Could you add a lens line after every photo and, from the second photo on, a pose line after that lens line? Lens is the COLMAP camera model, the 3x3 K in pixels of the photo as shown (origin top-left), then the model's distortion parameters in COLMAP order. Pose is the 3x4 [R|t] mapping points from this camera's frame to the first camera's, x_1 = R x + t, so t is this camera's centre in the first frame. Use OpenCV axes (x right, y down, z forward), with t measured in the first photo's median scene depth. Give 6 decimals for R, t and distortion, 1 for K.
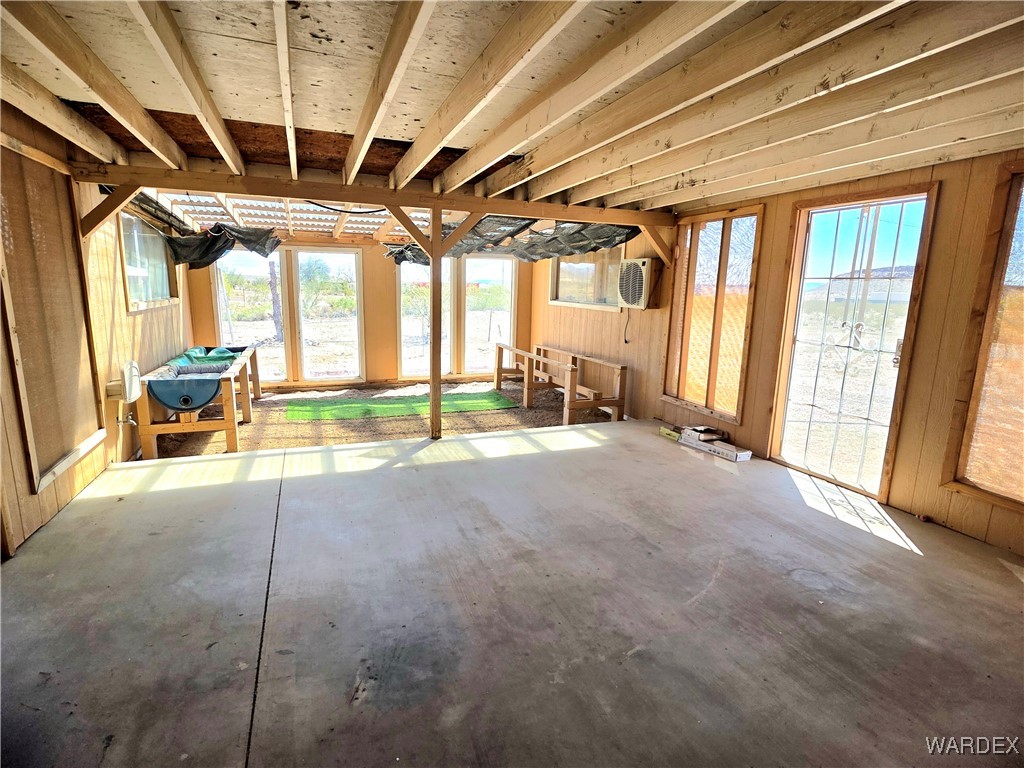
lens RADIAL K [[512.2, 0, 492.9], [0, 512.2, 387.5], [0, 0, 1]] dist [0.001081, -0.000912]
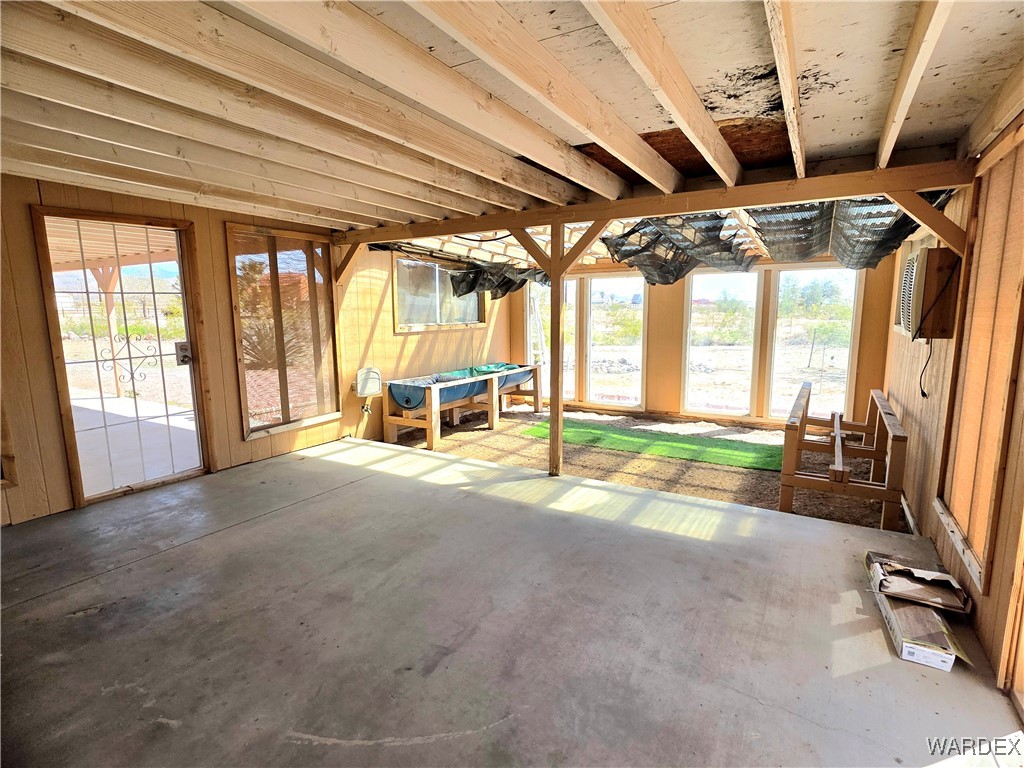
lens RADIAL K [[512.2, 0, 510.6], [0, 512.2, 384.8], [0, 0, 1]] dist [0.001081, -0.000912]
pose [[0.625726, 0.088092, -0.775053, 0.552793], [-0.130432, 0.991430, 0.007384, -0.058261], [0.769061, 0.096472, 0.631853, 0.370588]]
